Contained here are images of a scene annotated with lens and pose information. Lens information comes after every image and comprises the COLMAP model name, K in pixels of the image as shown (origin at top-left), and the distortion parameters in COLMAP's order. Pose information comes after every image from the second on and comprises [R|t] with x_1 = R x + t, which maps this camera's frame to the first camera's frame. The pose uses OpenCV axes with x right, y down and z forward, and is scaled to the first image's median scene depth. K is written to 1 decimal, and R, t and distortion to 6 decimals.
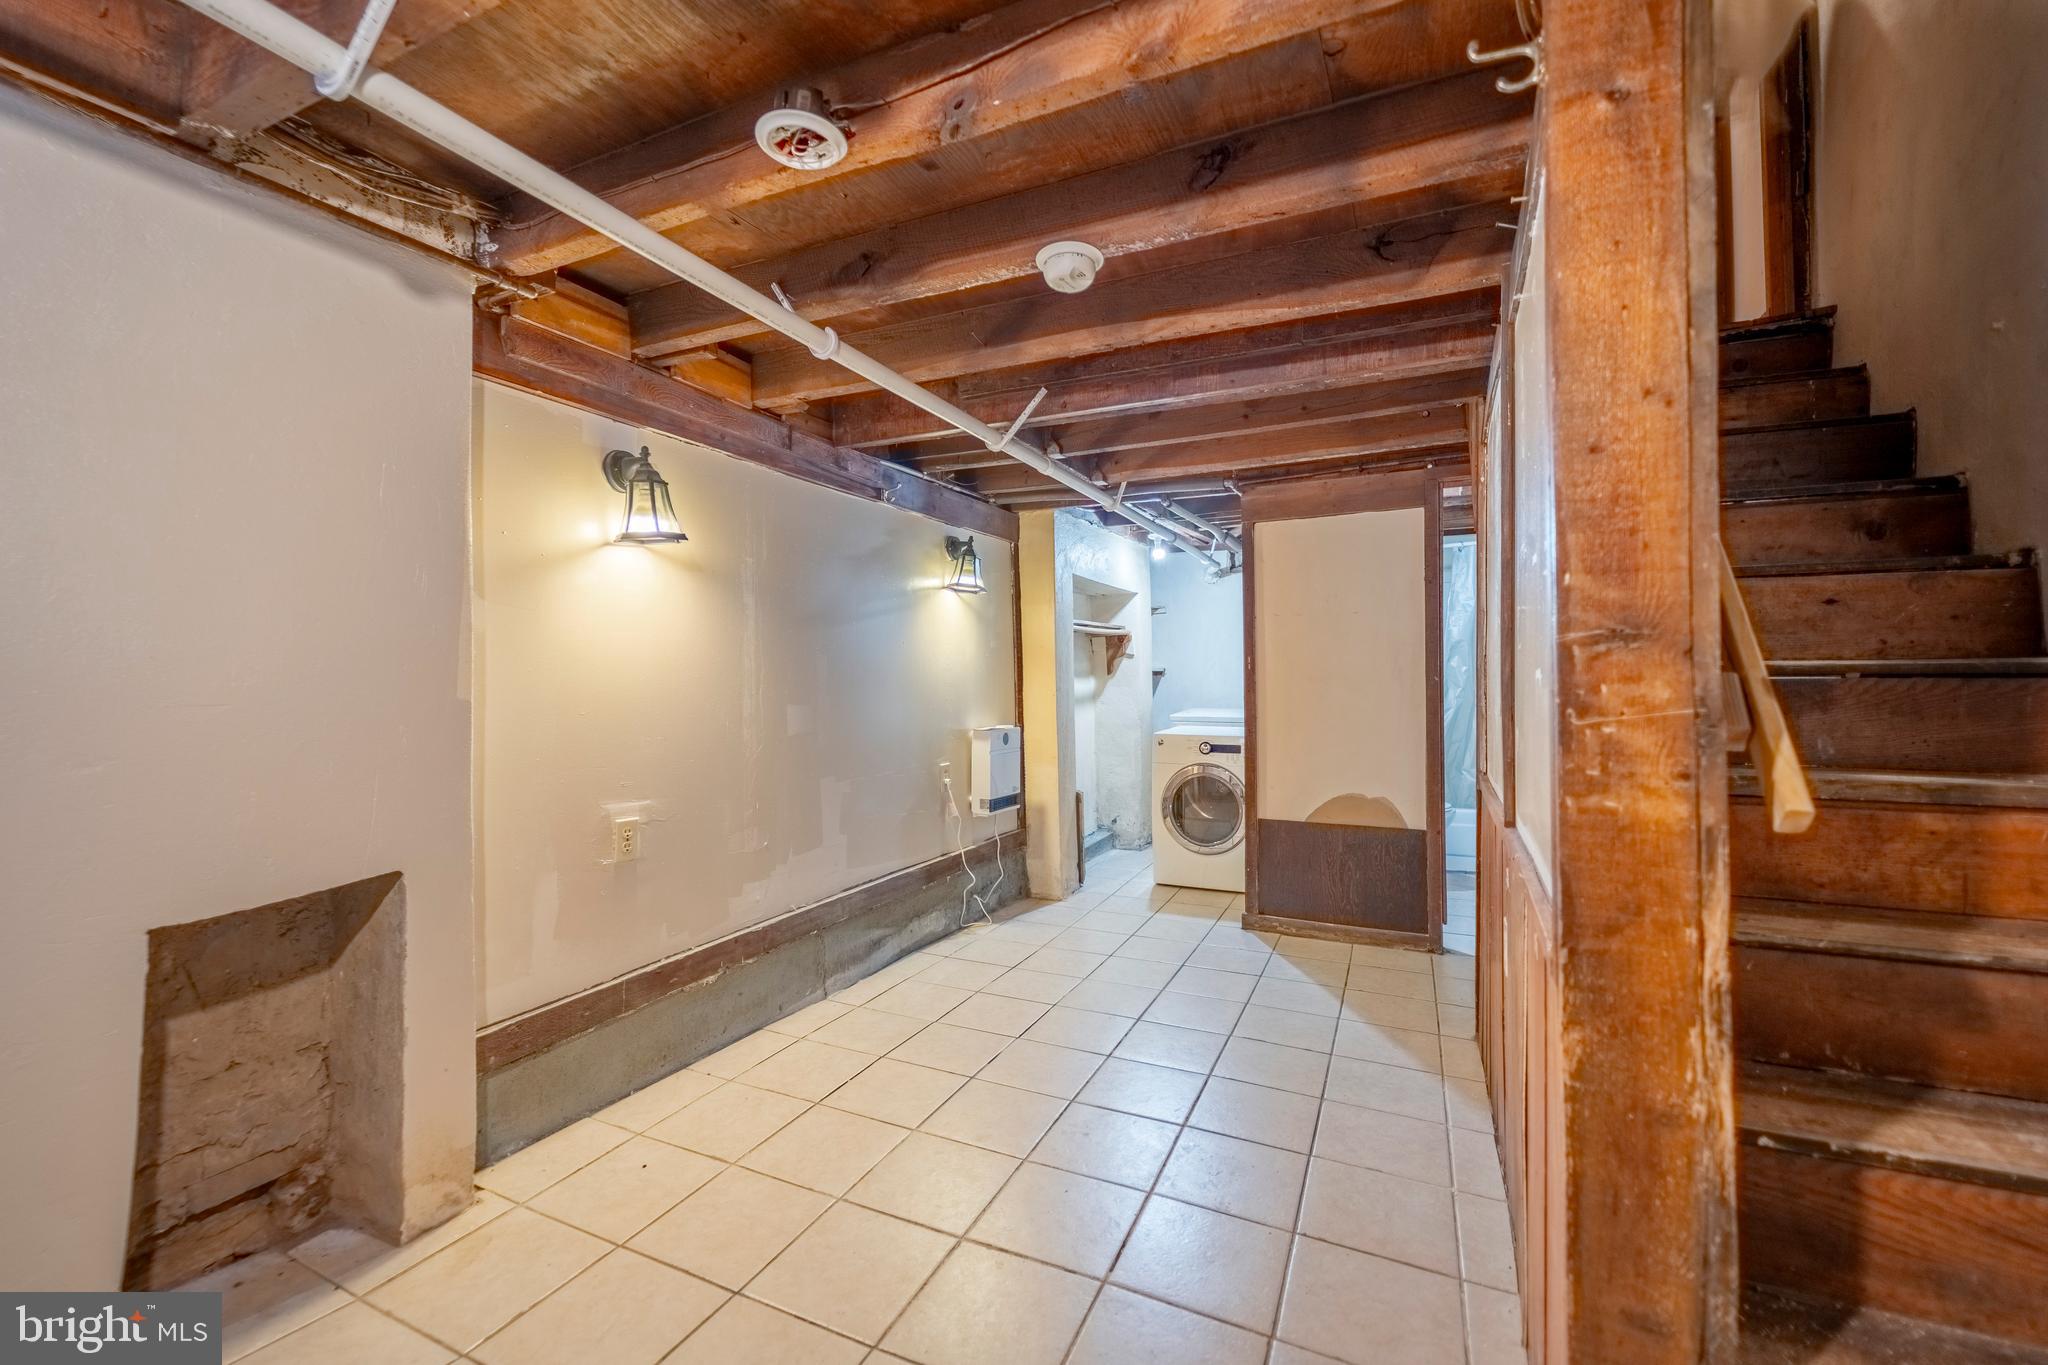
lens RADIAL K [[838.2, 0, 1024.0], [0, 838.2, 682.5], [0, 0, 1]] dist [-0.001014, 0.000099]
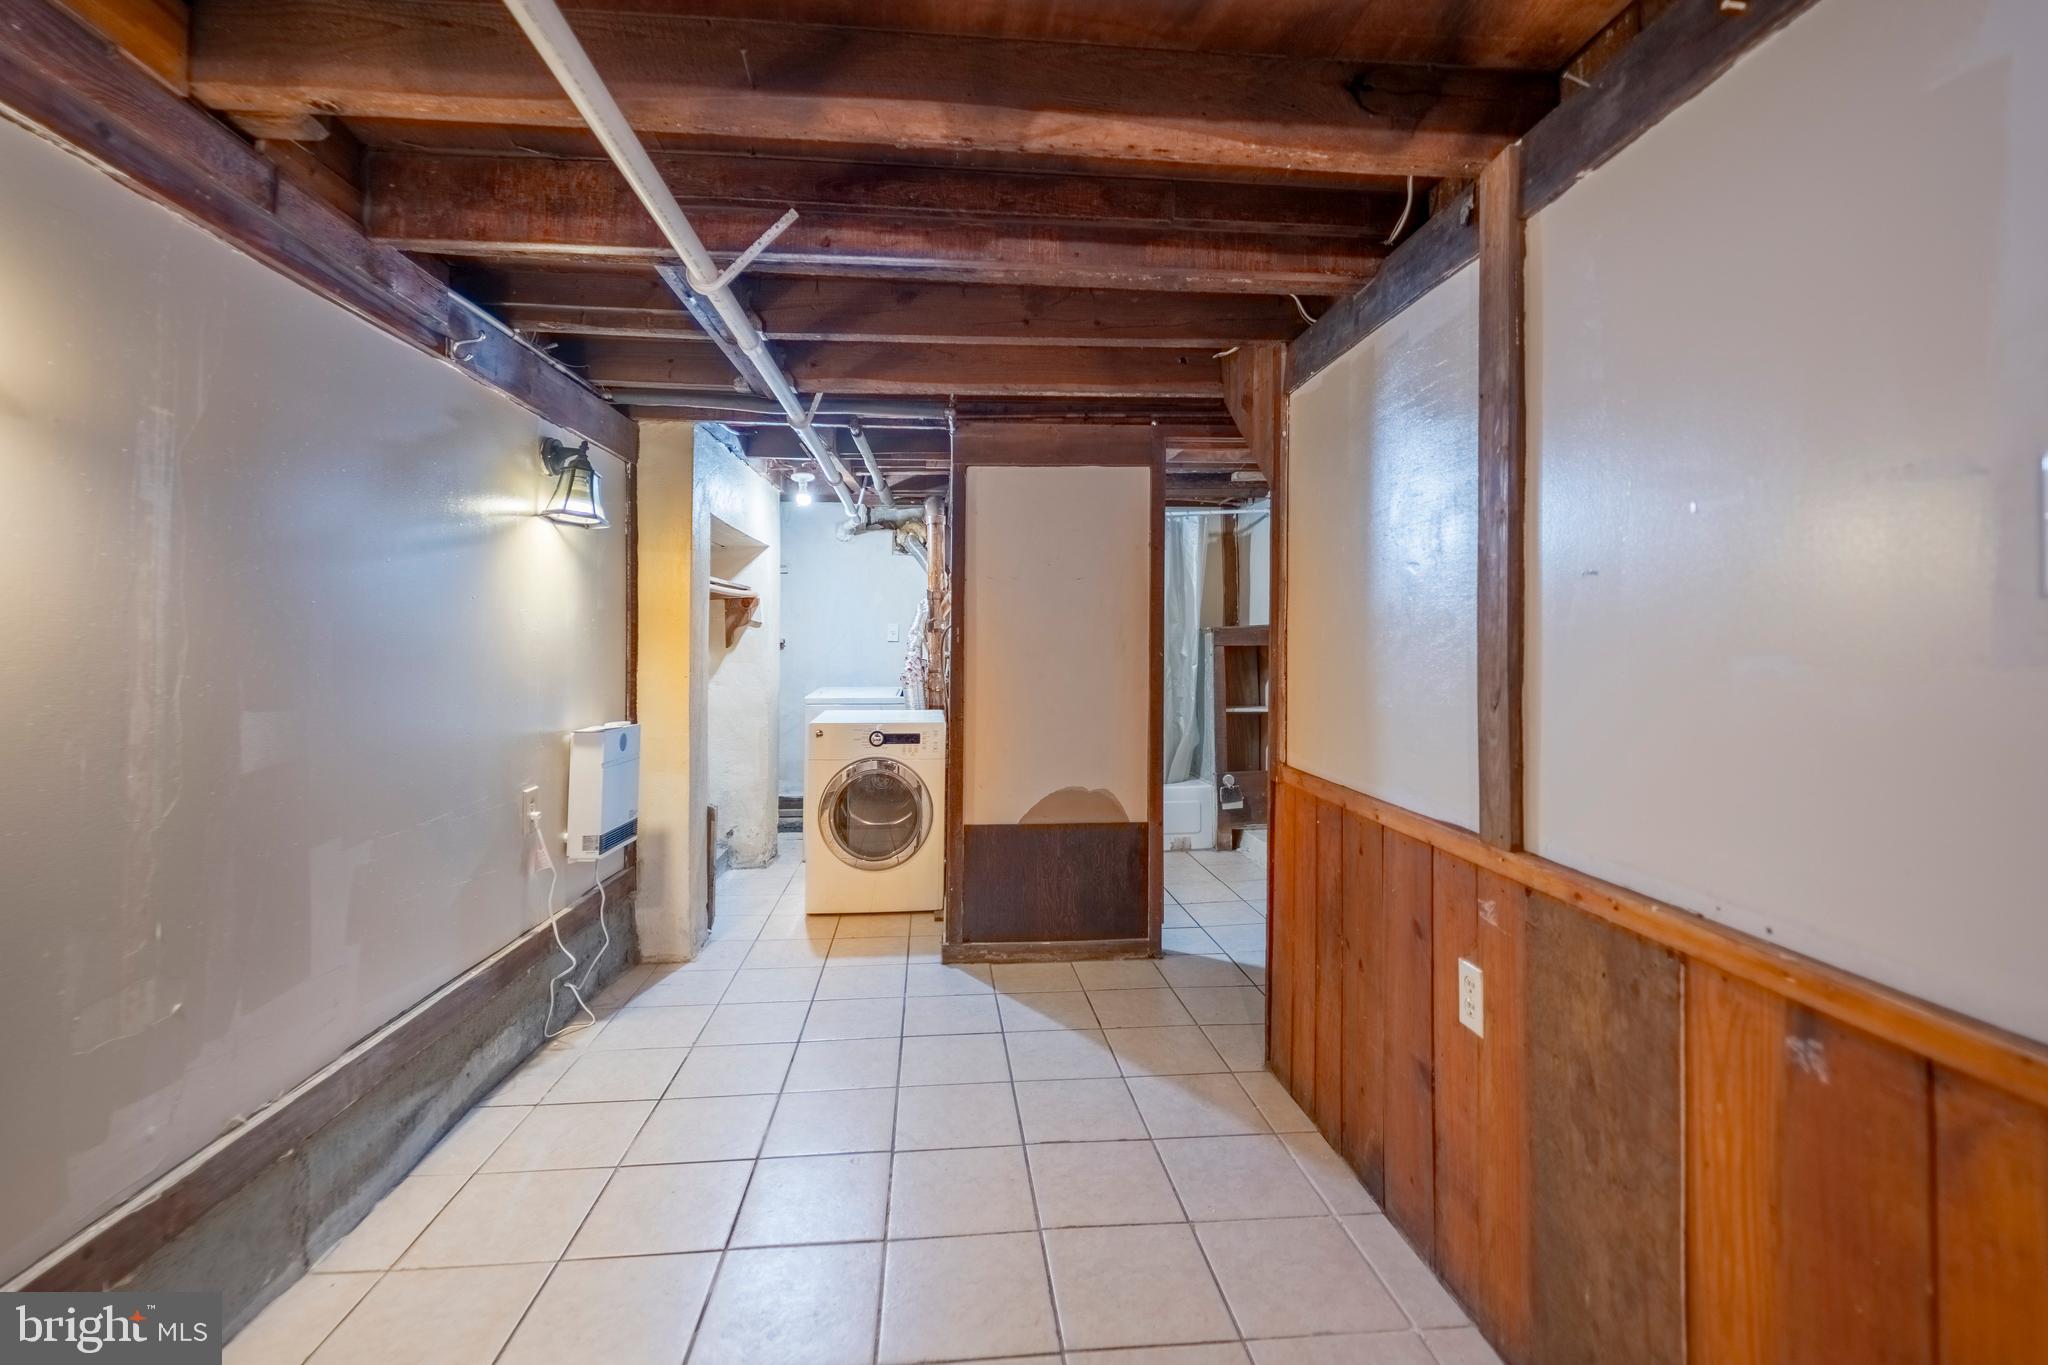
lens RADIAL K [[863.3, 0, 1017.3], [0, 863.3, 614.2], [0, 0, 1]] dist [0.007044, -0.005277]
pose [[0.865598, 0.020641, 0.500314, -0.109483], [0.001262, 0.999057, -0.043400, -0.007355], [-0.500738, 0.038198, 0.864756, 0.246781]]
